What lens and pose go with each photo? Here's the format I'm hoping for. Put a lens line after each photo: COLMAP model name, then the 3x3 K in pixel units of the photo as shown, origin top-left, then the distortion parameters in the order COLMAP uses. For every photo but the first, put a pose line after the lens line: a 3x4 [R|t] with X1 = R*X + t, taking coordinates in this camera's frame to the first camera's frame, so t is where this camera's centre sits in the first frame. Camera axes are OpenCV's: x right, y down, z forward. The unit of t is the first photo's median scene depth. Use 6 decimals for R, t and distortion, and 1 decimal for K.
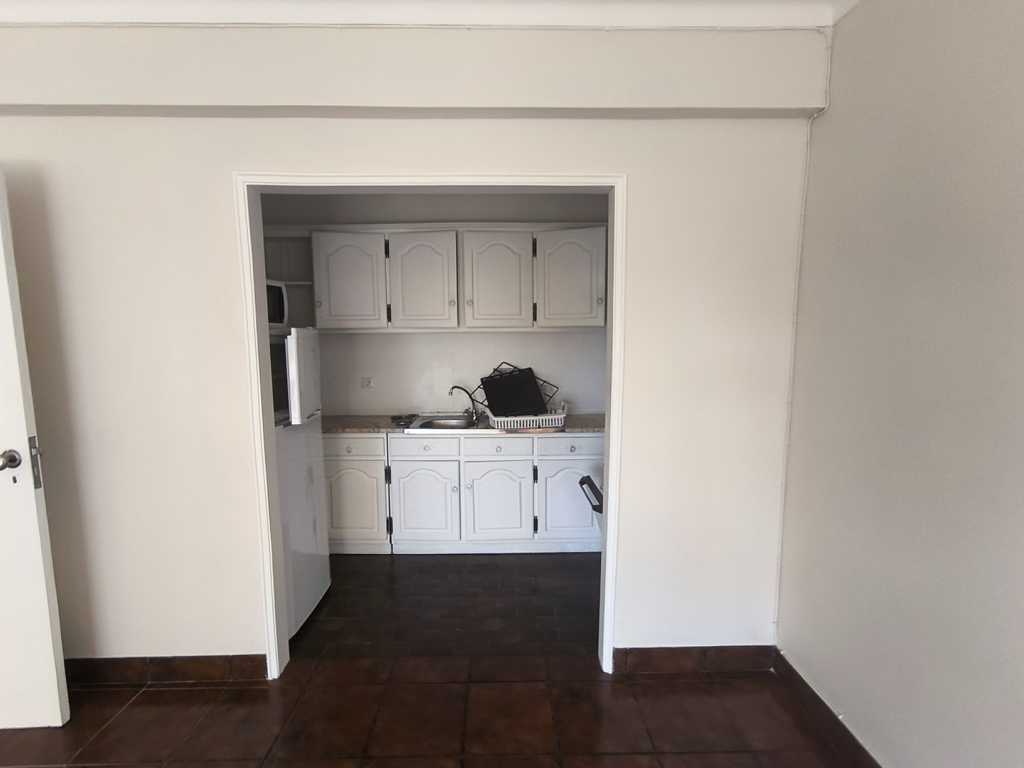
lens RADIAL K [[493.5, 0, 518.9], [0, 493.5, 393.1], [0, 0, 1]] dist [-0.001012, 0.000062]
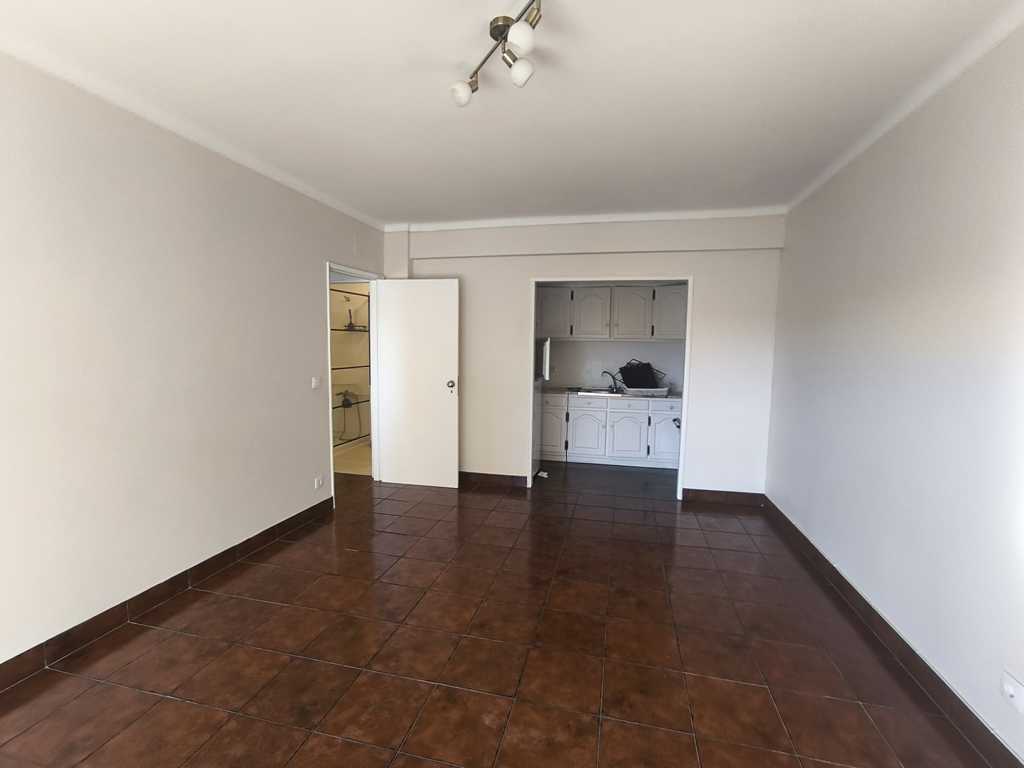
lens RADIAL K [[493.5, 0, 518.9], [0, 493.5, 393.1], [0, 0, 1]] dist [-0.001012, 0.000062]
pose [[0.970391, 0.039760, -0.238245, -0.003445], [-0.044484, 0.998905, -0.014481, 0.110484], [0.237409, 0.024651, 0.971097, -0.849230]]
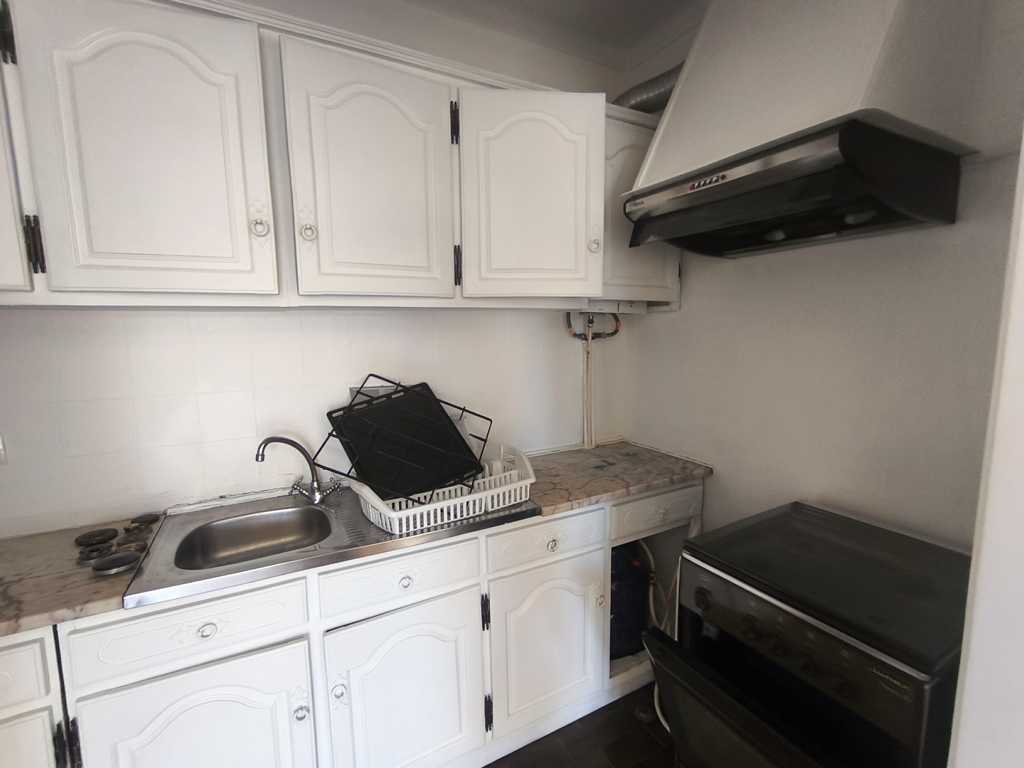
lens RADIAL K [[466.8, 0, 509.5], [0, 466.8, 386.7], [0, 0, 1]] dist [-0.039615, 0.023916]
pose [[0.890572, -0.064442, 0.450254, -0.129878], [0.063124, 0.997844, 0.017960, -0.056268], [-0.450441, 0.012427, 0.892720, 0.597907]]
